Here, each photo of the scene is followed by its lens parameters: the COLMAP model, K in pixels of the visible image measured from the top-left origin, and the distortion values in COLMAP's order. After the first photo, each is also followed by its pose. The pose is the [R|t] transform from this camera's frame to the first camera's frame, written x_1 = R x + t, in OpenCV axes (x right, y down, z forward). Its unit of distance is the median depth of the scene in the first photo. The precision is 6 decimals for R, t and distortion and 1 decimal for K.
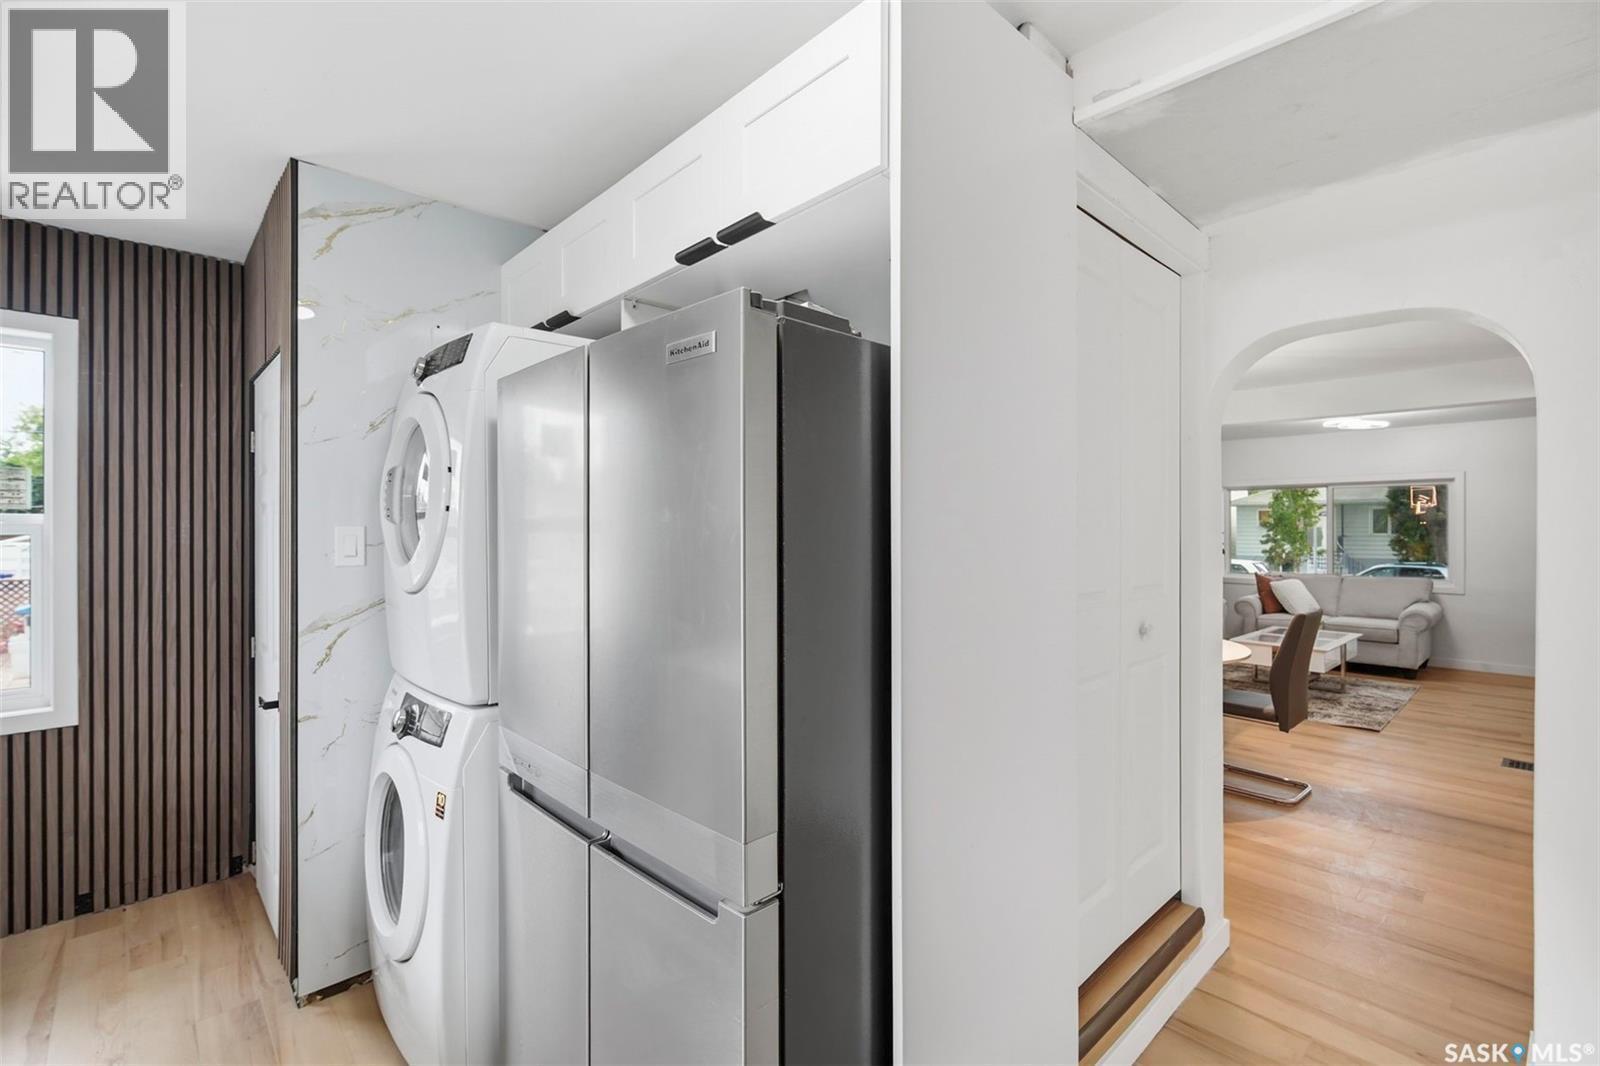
lens RADIAL K [[728.6, 0, 797.8], [0, 728.6, 530.1], [0, 0, 1]] dist [0.001344, 0.000045]
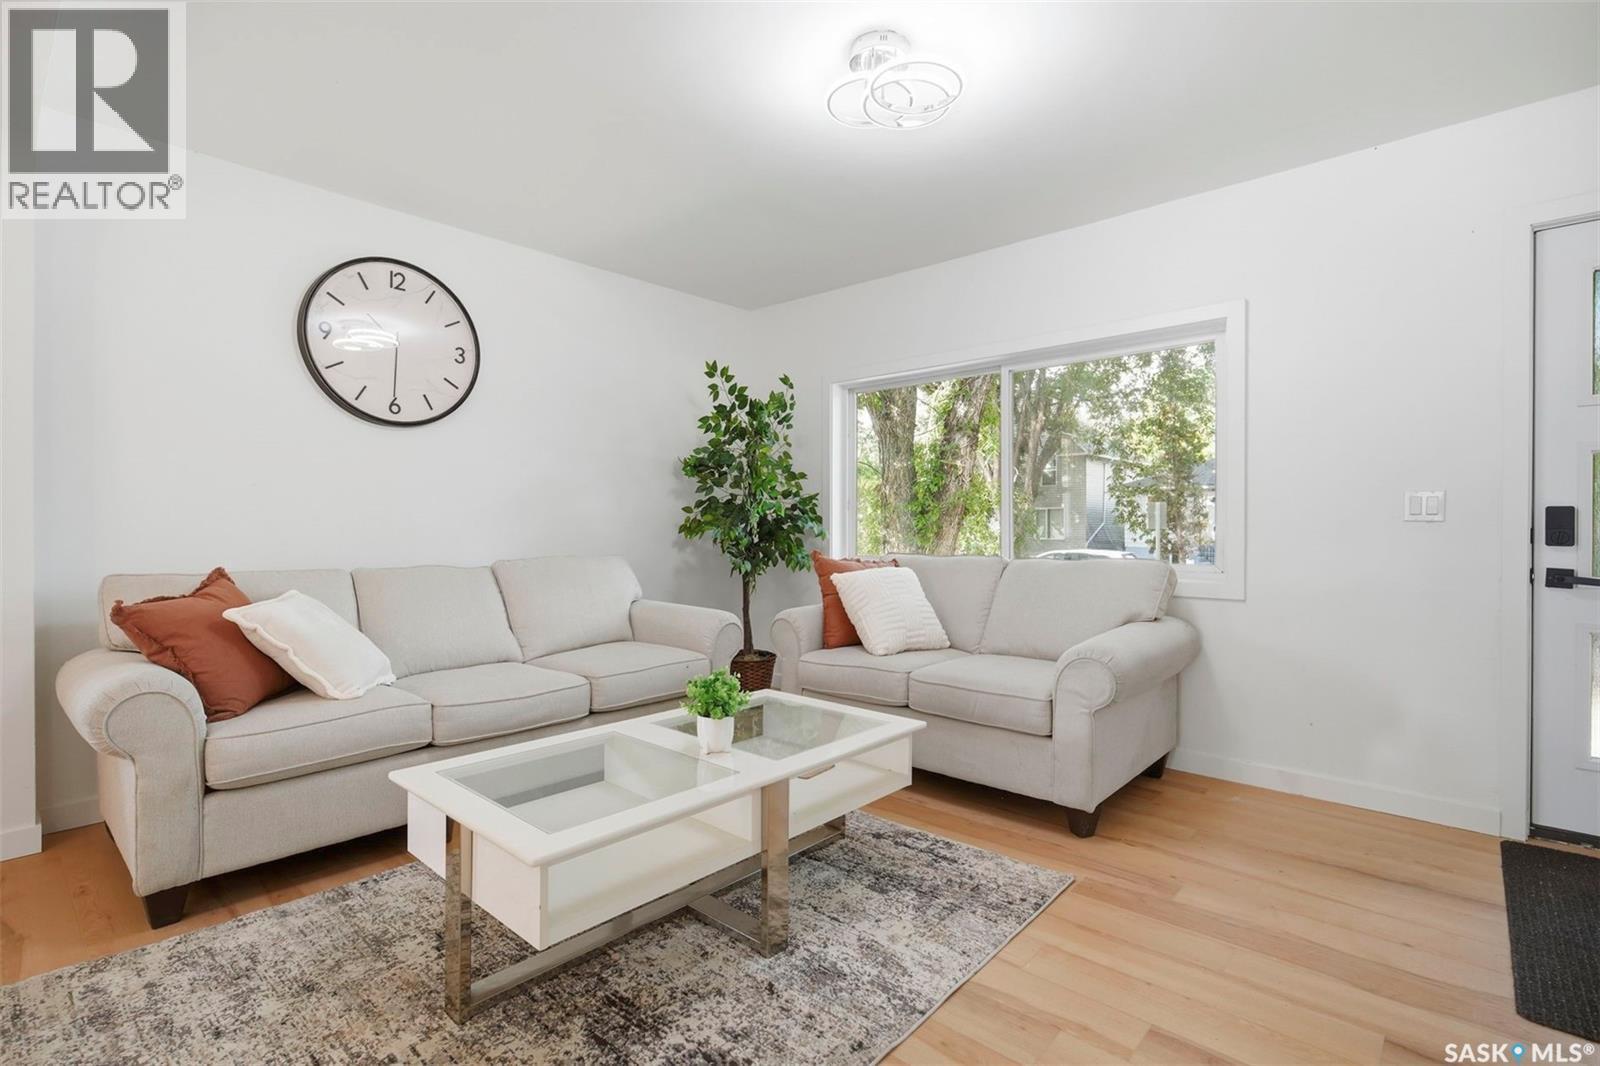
lens RADIAL K [[728.6, 0, 802.4], [0, 728.6, 534.3], [0, 0, 1]] dist [0.001344, 0.000045]
pose [[0.996500, -0.006445, 0.083347, 0.440181], [0.005770, 0.999949, 0.008336, 0.032264], [-0.083397, -0.007826, 0.996486, 0.425313]]
